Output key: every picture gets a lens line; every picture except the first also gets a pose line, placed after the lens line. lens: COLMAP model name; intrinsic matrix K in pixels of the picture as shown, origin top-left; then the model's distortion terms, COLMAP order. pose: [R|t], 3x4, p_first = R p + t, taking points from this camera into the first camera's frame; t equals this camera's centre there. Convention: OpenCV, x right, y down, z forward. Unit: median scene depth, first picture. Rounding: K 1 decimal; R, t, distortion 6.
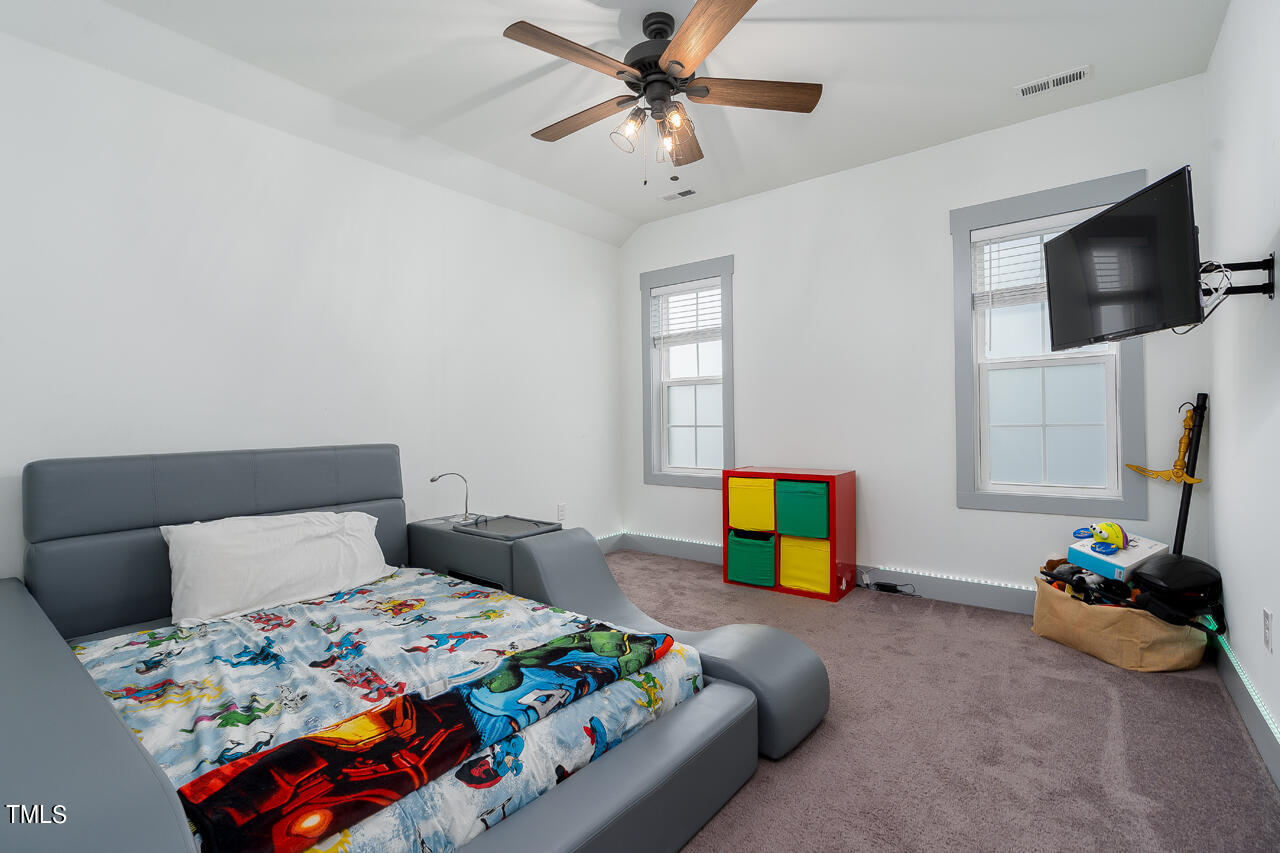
lens RADIAL K [[590.4, 0, 641.8], [0, 590.4, 419.9], [0, 0, 1]] dist [-0.001410, -0.000008]
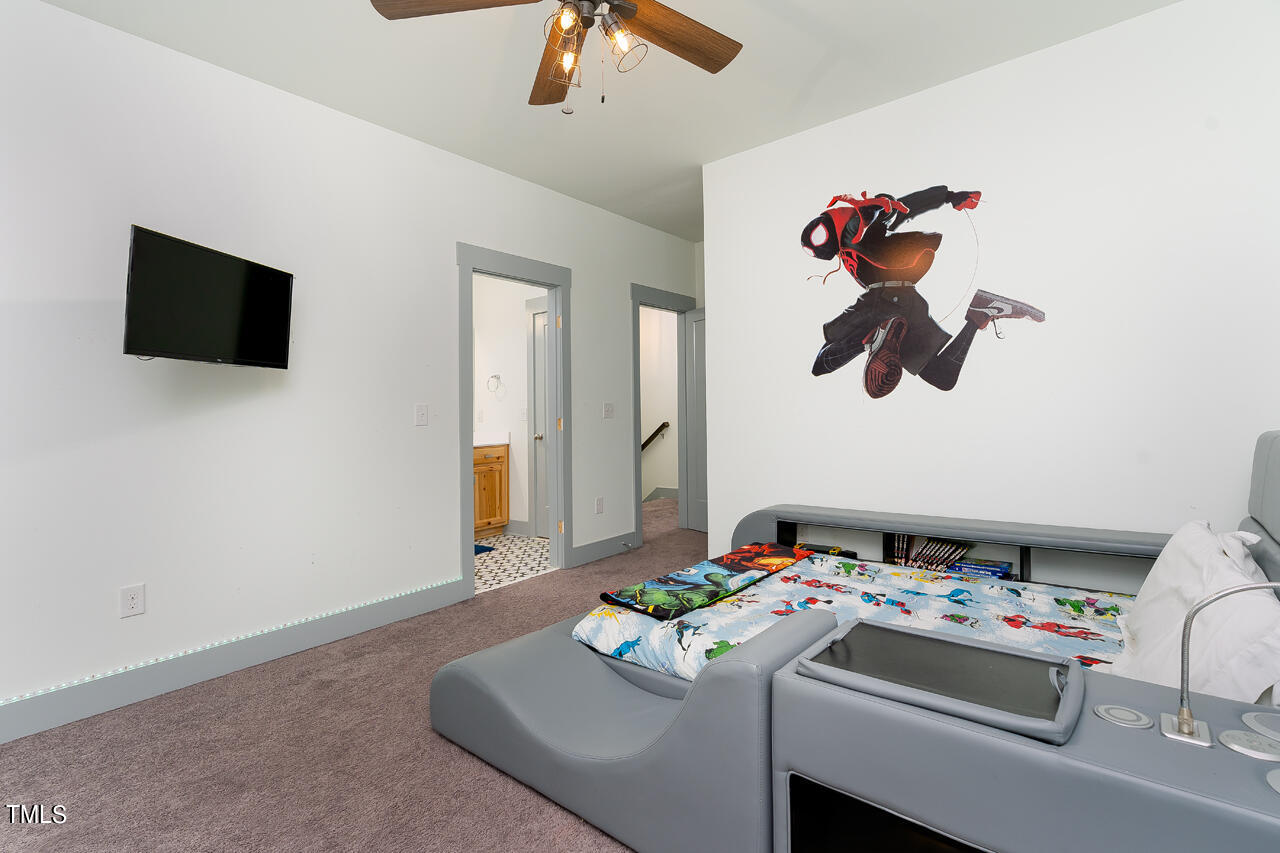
lens RADIAL K [[590.4, 0, 641.8], [0, 590.4, 419.9], [0, 0, 1]] dist [-0.001410, -0.000008]
pose [[-0.999000, 0.040042, 0.019887, -0.067042], [0.039985, 0.999195, -0.003294, 0.013751], [-0.020003, -0.002496, -0.999797, 2.164459]]
